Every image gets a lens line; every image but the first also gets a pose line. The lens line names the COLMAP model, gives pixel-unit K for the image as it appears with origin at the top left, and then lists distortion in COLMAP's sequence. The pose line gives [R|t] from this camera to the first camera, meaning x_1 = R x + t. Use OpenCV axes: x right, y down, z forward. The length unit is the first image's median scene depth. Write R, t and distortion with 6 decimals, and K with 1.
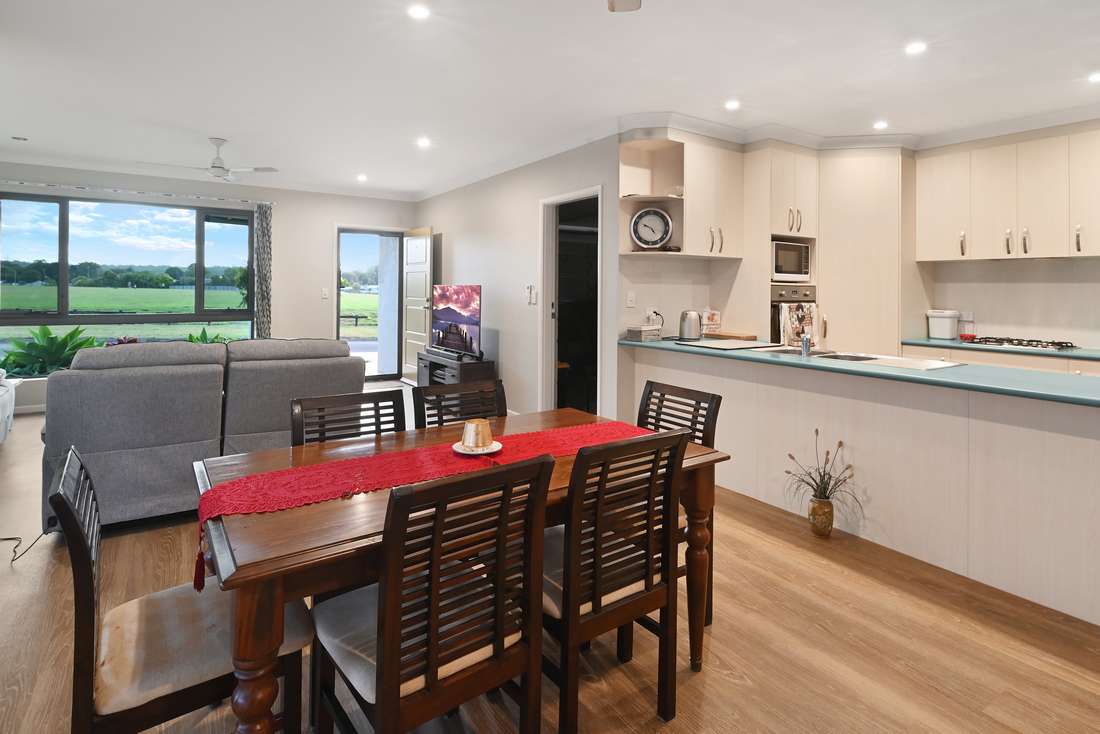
lens RADIAL K [[575.5, 0, 547.4], [0, 575.5, 281.8], [0, 0, 1]] dist [0.000697, -0.000864]
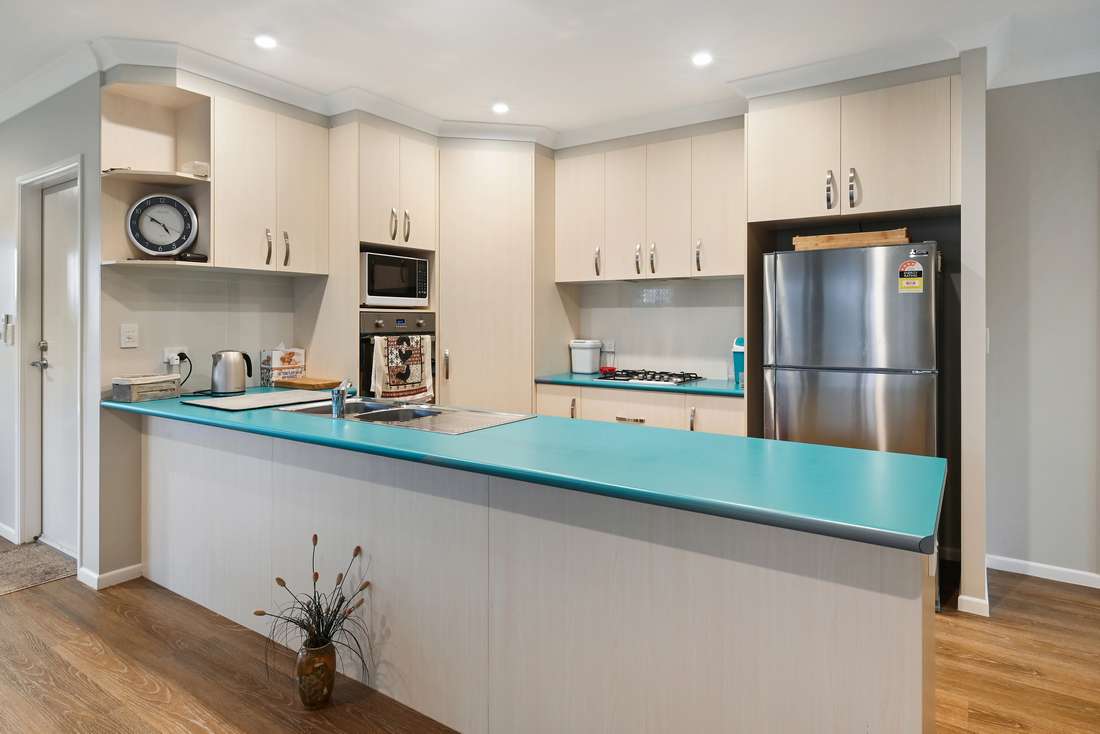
lens RADIAL K [[615.1, 0, 551.2], [0, 615.1, 317.0], [0, 0, 1]] dist [0.002427, 0.000154]
pose [[0.925235, -0.009185, 0.379284, 0.317016], [0.005507, 0.999927, 0.010781, 0.005415], [-0.379355, -0.007887, 0.925218, 0.188195]]
